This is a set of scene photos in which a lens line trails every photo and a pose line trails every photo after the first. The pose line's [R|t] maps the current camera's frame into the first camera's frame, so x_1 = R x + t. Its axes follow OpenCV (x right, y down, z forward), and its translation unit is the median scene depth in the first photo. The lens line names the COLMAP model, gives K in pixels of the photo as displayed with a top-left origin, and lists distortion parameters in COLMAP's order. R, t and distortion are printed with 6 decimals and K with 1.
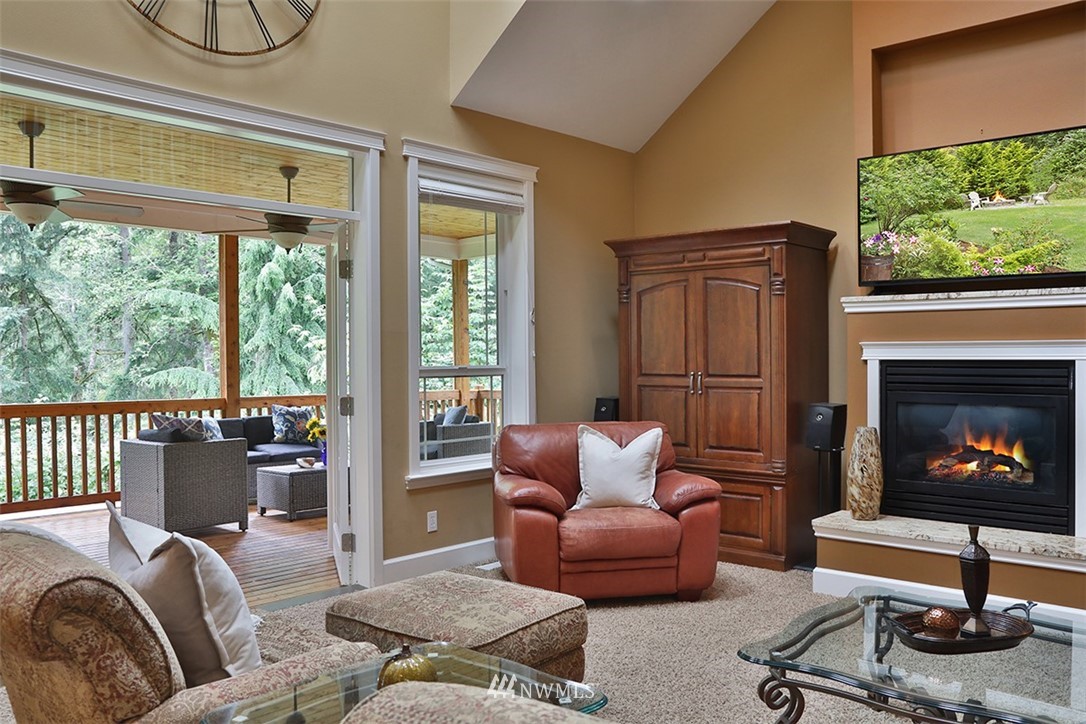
lens RADIAL K [[871.6, 0, 503.5], [0, 871.6, 346.6], [0, 0, 1]] dist [-0.084079, 0.024639]
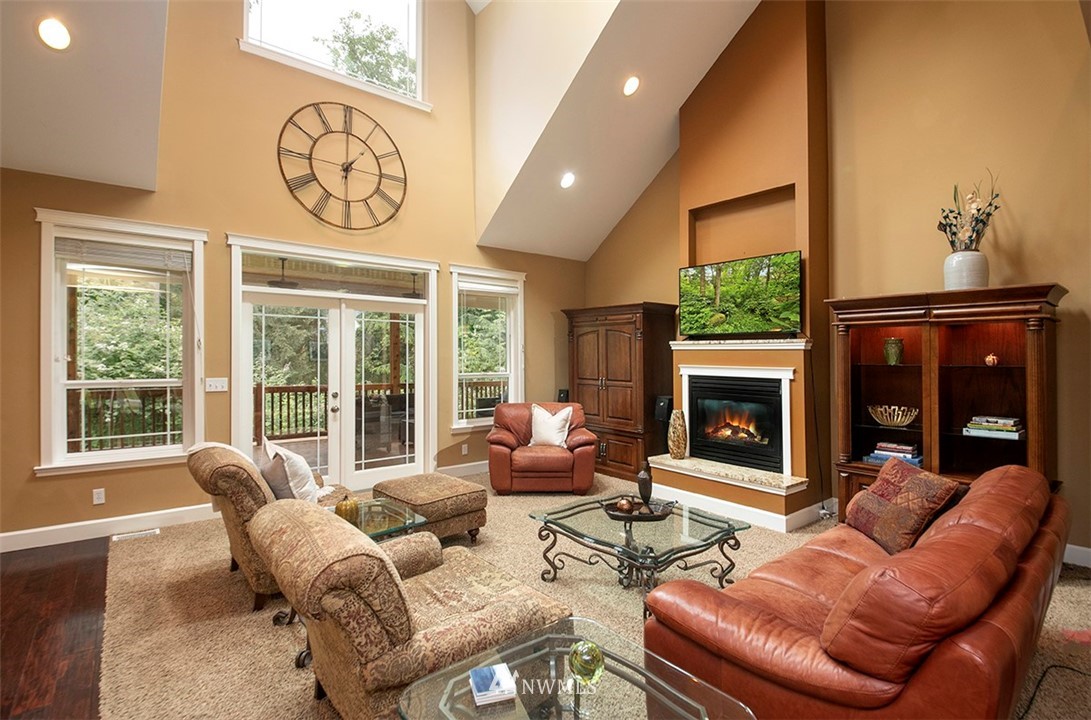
lens RADIAL K [[491.7, 0, 504.7], [0, 491.7, 350.3], [0, 0, 1]] dist [0.006040, -0.000881]
pose [[0.987353, 0.007449, -0.158364, 0.206151], [-0.007992, 0.999964, -0.002794, -0.031886], [0.158338, 0.004025, 0.987377, -0.136735]]
